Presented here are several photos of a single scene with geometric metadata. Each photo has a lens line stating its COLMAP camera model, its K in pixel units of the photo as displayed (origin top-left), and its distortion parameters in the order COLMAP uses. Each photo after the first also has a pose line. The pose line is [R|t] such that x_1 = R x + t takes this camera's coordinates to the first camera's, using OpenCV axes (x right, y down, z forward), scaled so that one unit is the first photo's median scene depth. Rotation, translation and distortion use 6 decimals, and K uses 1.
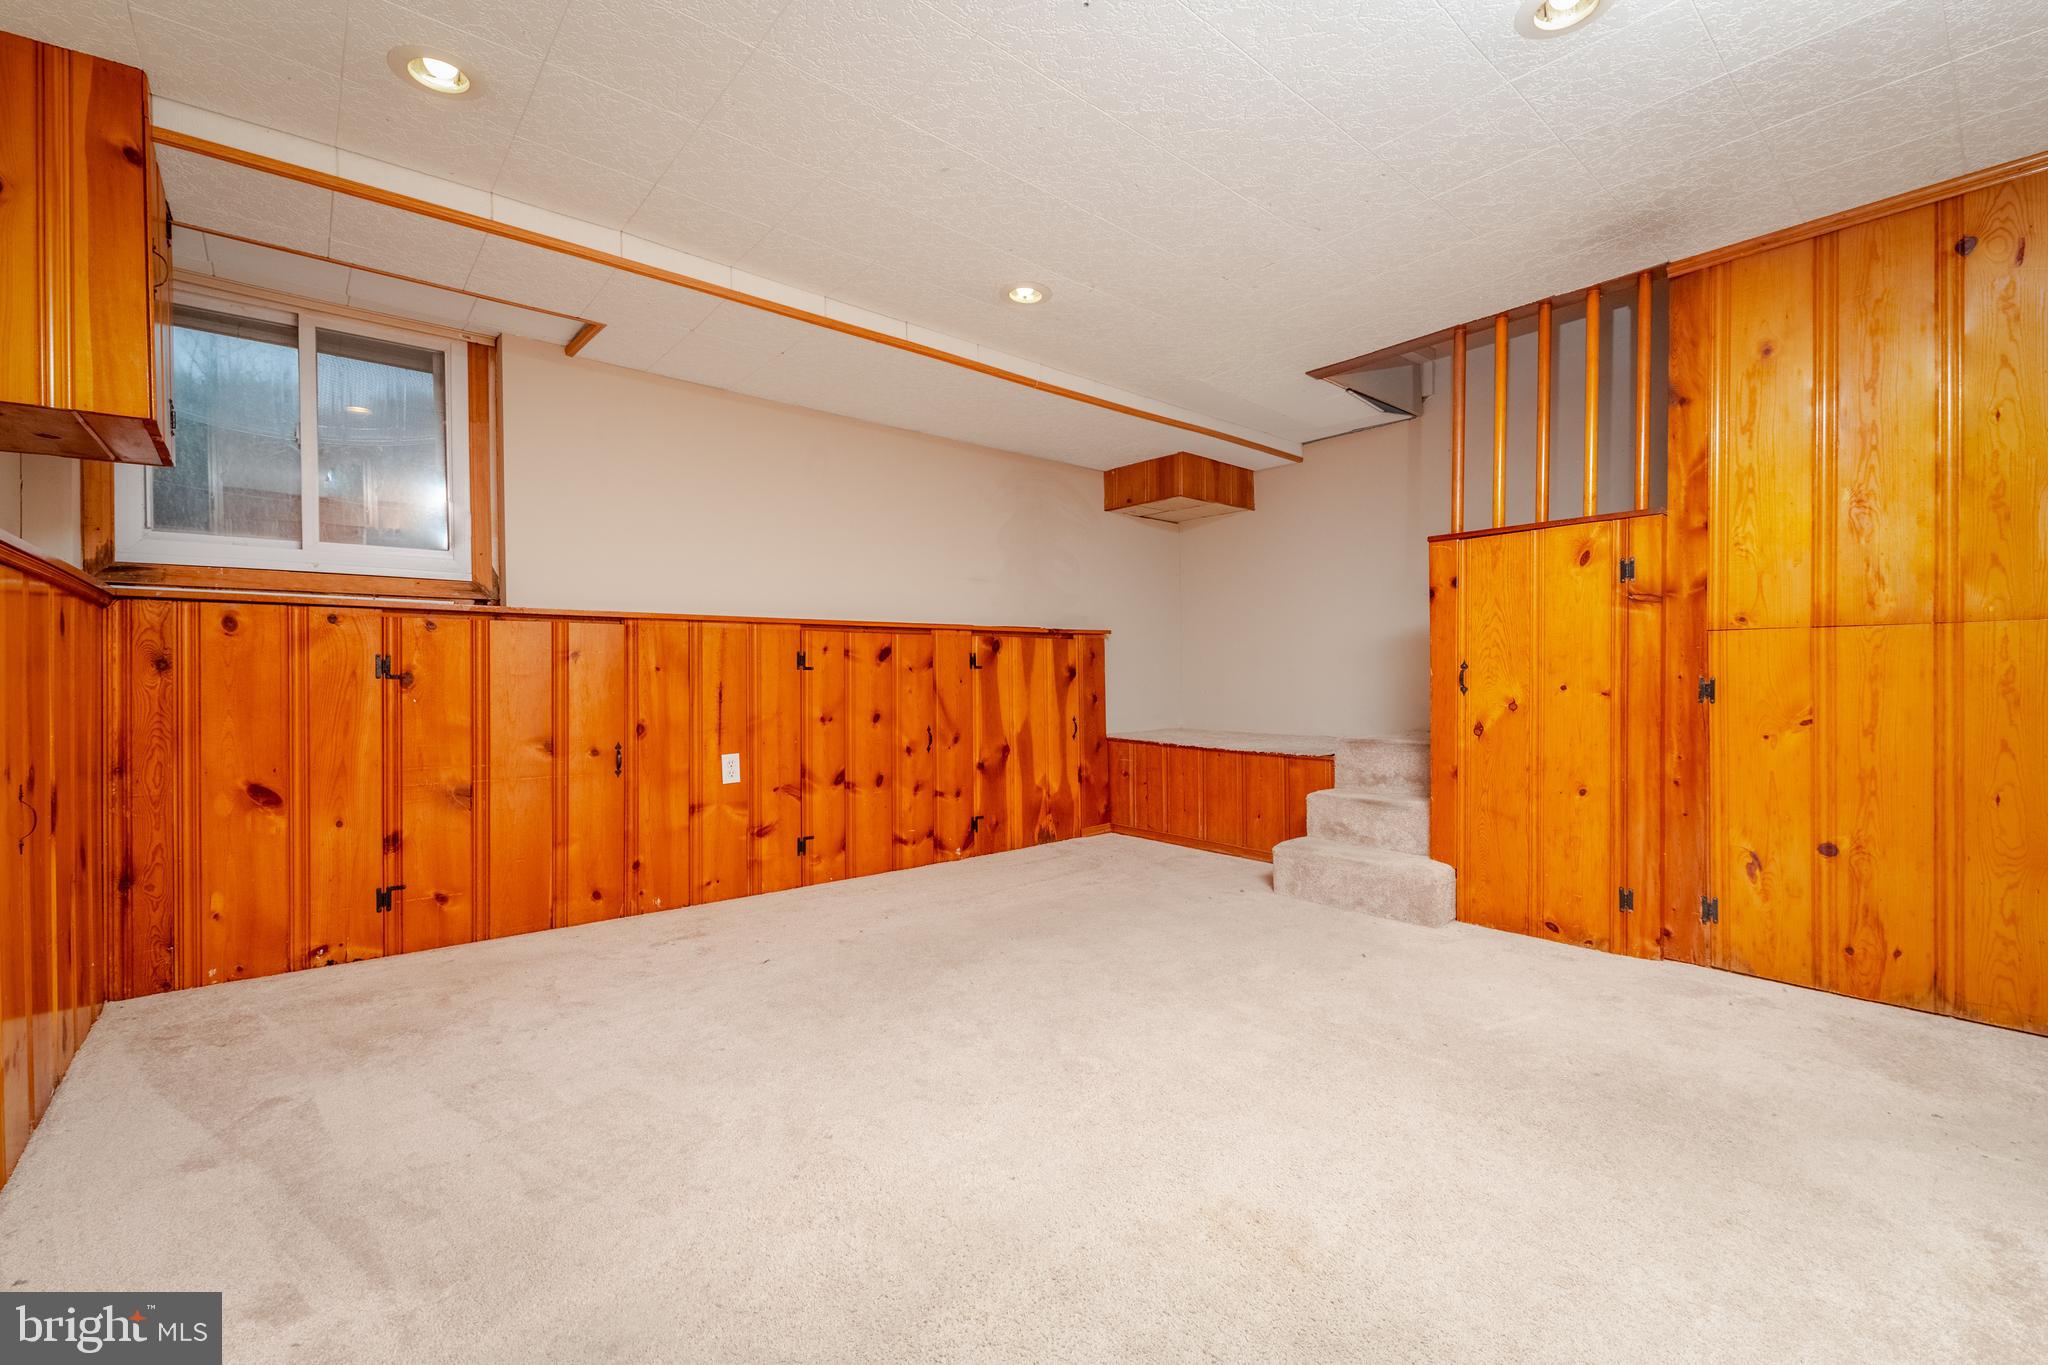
lens RADIAL K [[852.1, 0, 1042.6], [0, 852.1, 677.5], [0, 0, 1]] dist [-0.000982, -0.011675]
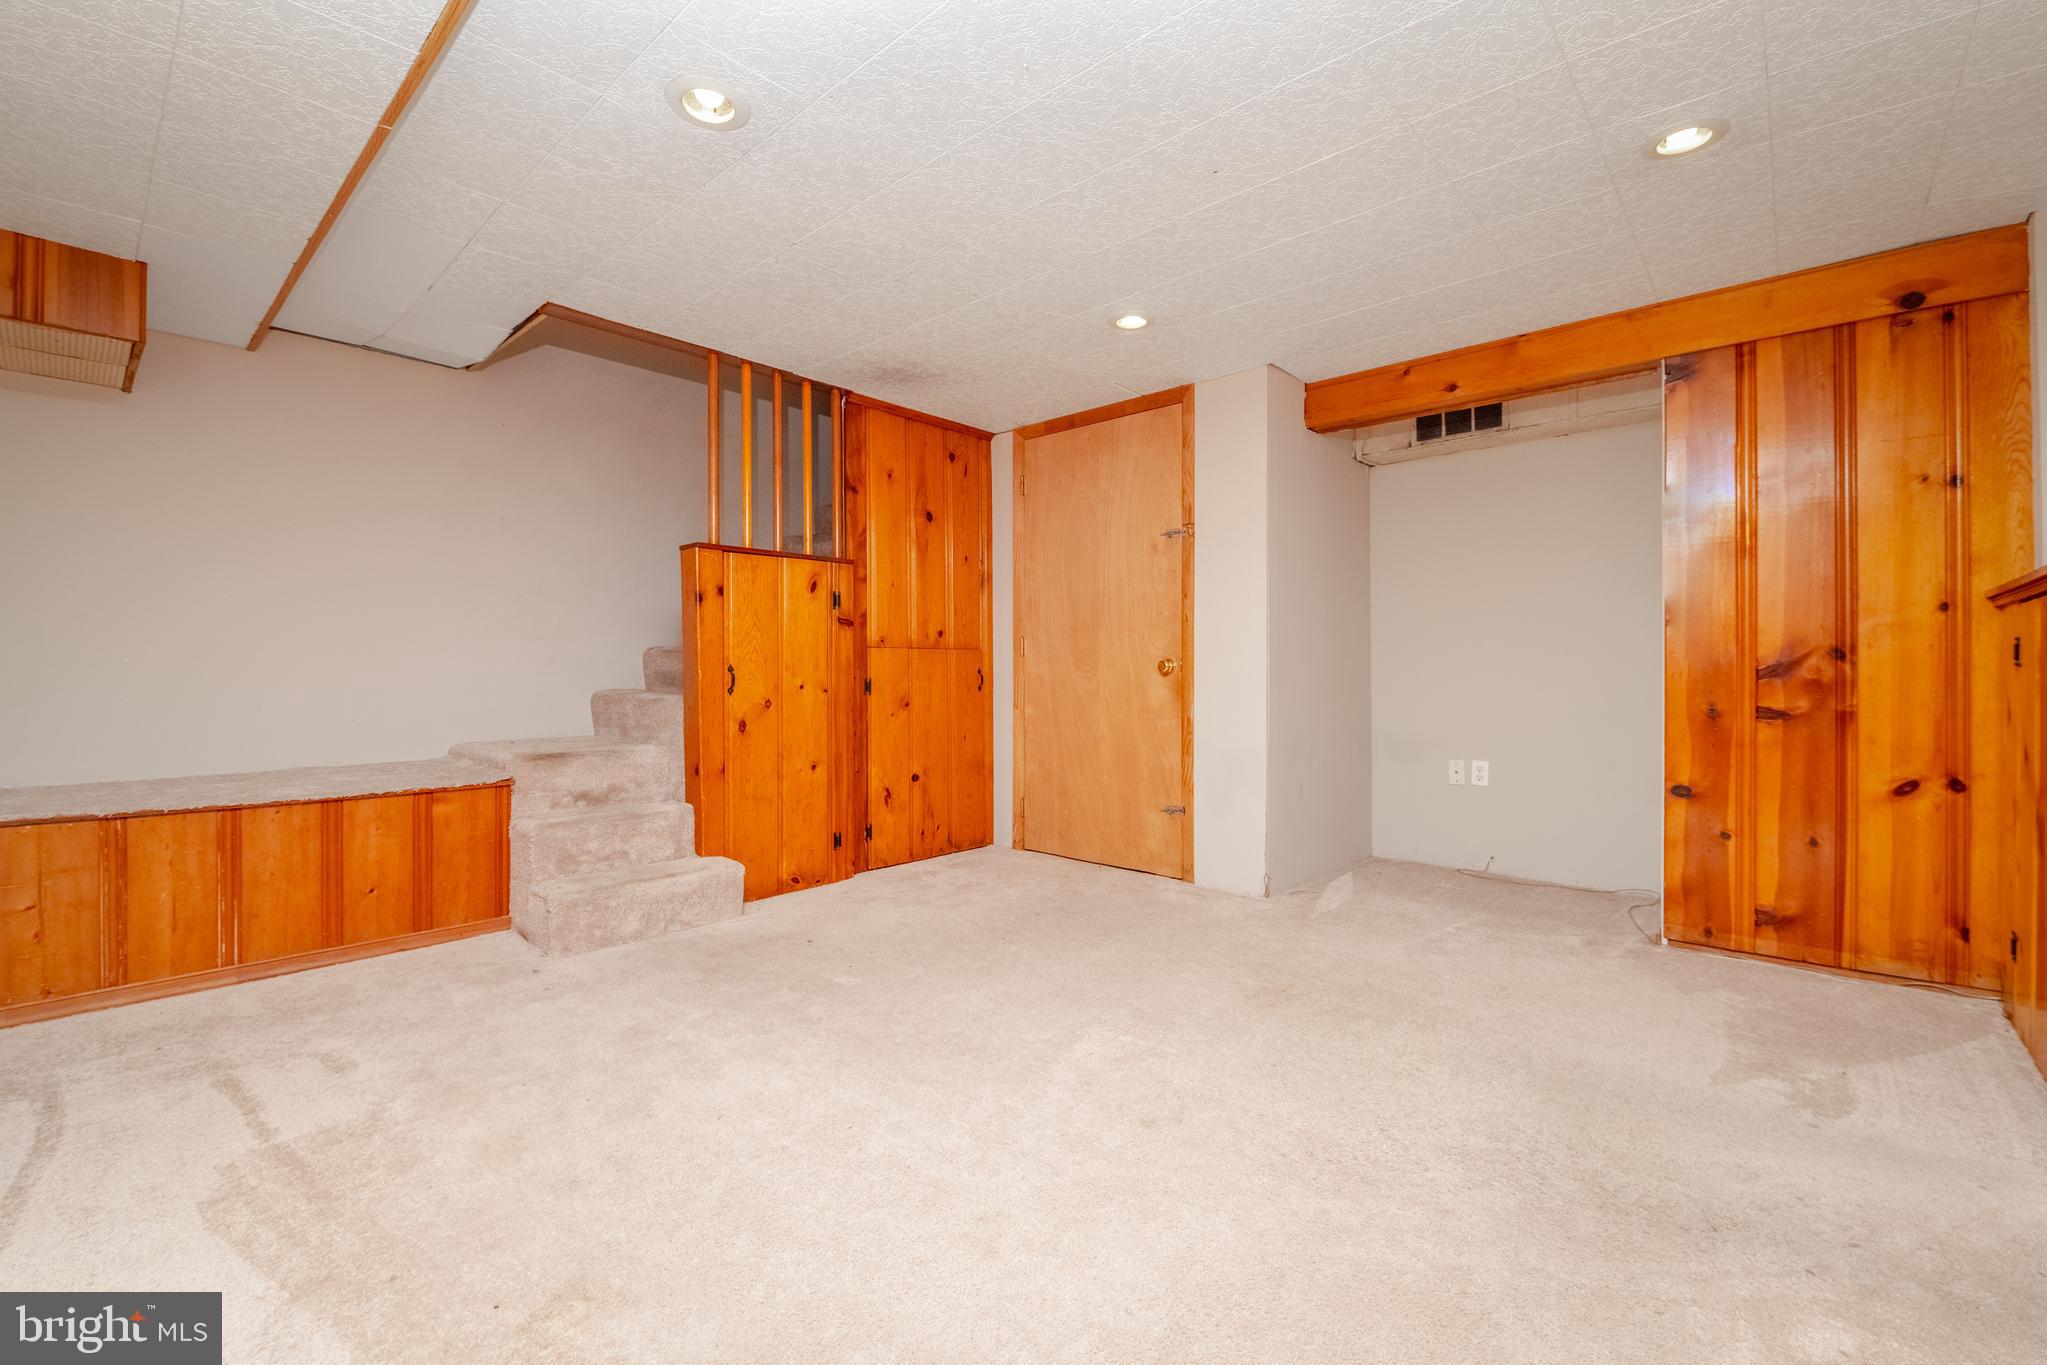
lens RADIAL K [[851.7, 0, 1042.1], [0, 851.7, 677.5], [0, 0, 1]] dist [-0.000982, -0.011675]
pose [[-0.139645, 0.005980, 0.990184, -0.722802], [0.016251, 0.999861, -0.003747, 0.008896], [-0.990068, 0.015568, -0.139723, 0.862474]]
